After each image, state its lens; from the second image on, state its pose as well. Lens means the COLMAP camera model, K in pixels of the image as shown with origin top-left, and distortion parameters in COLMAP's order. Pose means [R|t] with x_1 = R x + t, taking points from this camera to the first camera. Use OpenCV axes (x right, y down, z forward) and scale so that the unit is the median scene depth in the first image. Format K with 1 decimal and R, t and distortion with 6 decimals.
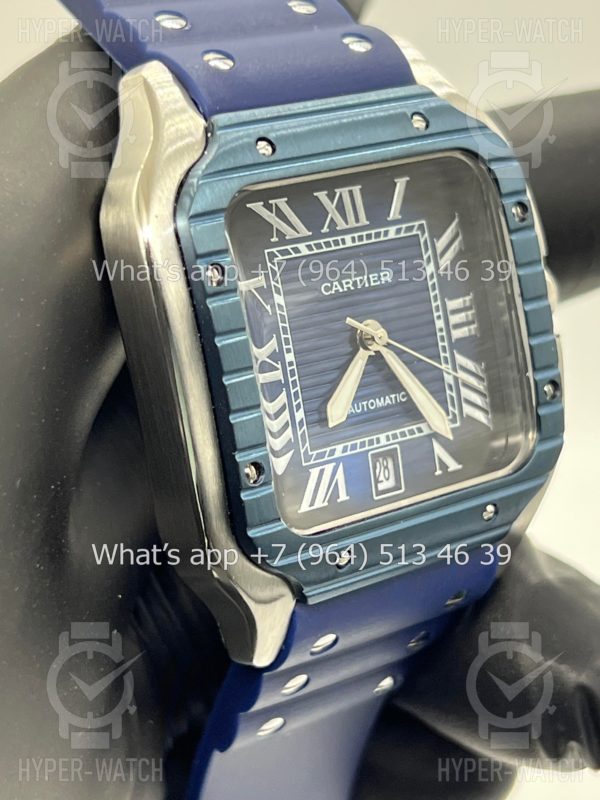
lens RADIAL K [[1963.3, 0, 300.5], [0, 1963.3, 433.1], [0, 0, 1]] dist [0.385368, -0.191220]
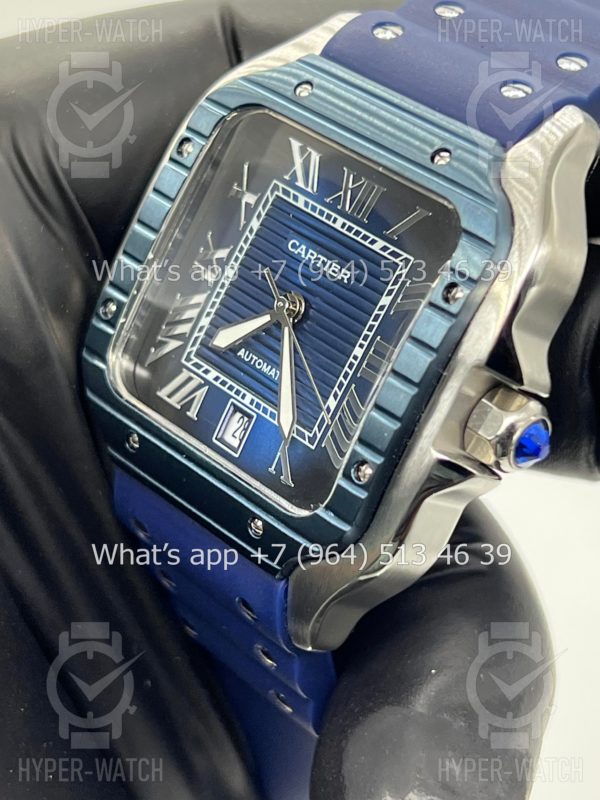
lens RADIAL K [[1963.3, 0, 300.5], [0, 1963.3, 433.1], [0, 0, 1]] dist [0.385368, -0.191220]
pose [[0.139856, 0.418270, -0.897491, 0.974654], [-0.577295, 0.770852, 0.269291, -0.275336], [0.804469, 0.480456, 0.349273, 0.679610]]
